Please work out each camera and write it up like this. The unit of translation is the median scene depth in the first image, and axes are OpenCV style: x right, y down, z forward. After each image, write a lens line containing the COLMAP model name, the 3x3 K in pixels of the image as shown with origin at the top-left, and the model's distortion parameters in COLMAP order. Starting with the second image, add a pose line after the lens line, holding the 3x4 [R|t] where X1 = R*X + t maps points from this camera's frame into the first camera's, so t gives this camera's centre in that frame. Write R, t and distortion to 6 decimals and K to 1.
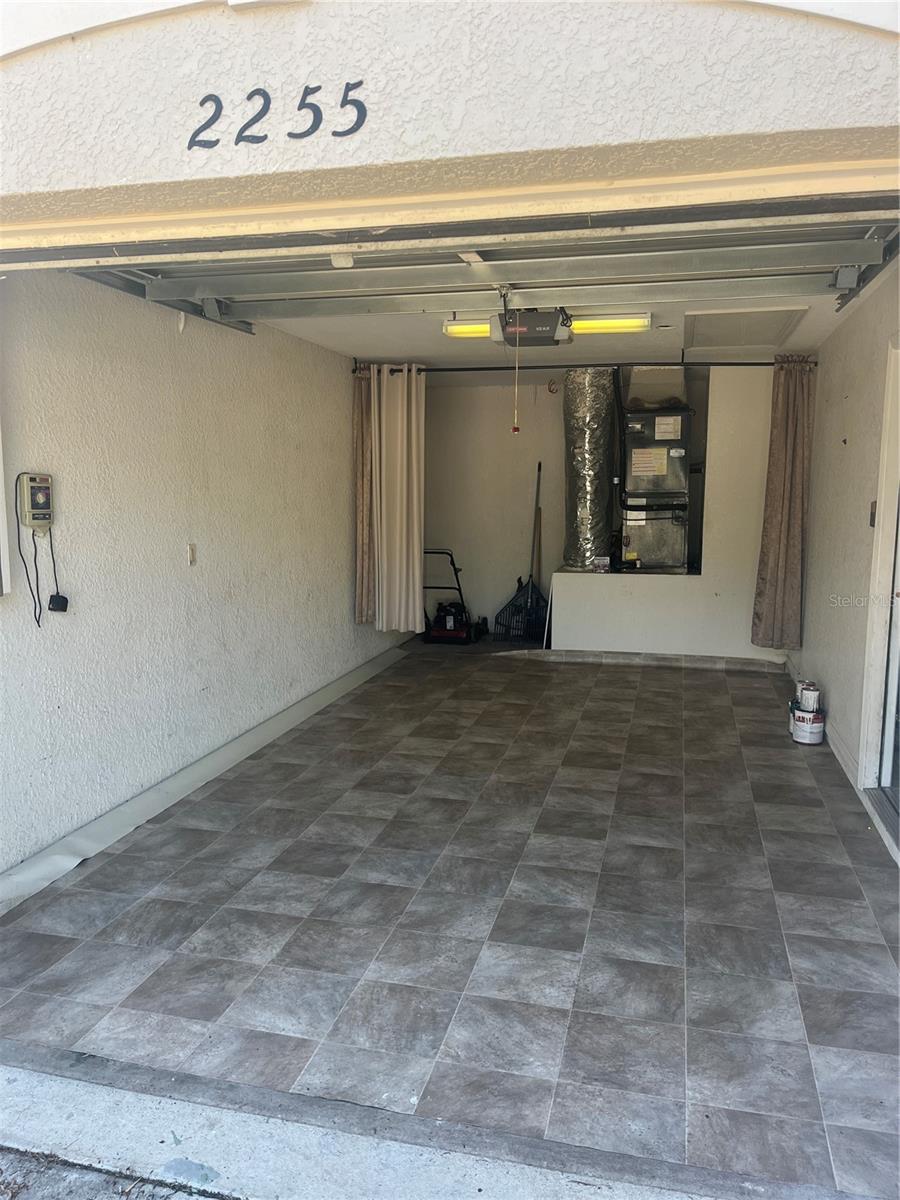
lens RADIAL K [[914.9, 0, 439.5], [0, 914.9, 630.8], [0, 0, 1]] dist [0.069143, -0.104995]
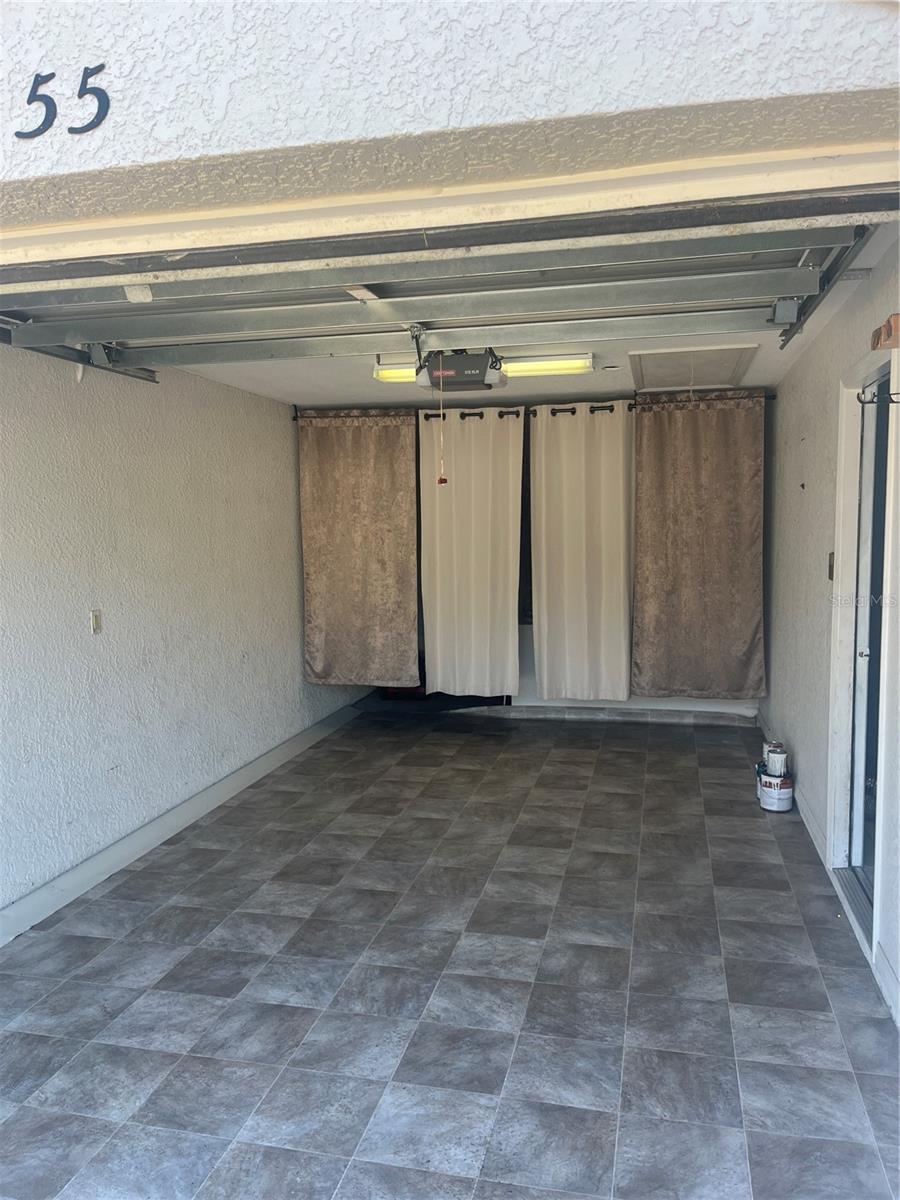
lens RADIAL K [[914.9, 0, 445.2], [0, 914.9, 635.7], [0, 0, 1]] dist [0.069143, -0.104995]
pose [[0.999671, -0.020169, 0.015856, 0.086884], [0.020759, 0.999062, -0.038001, -0.037974], [-0.015075, 0.038318, 0.999152, 0.115563]]
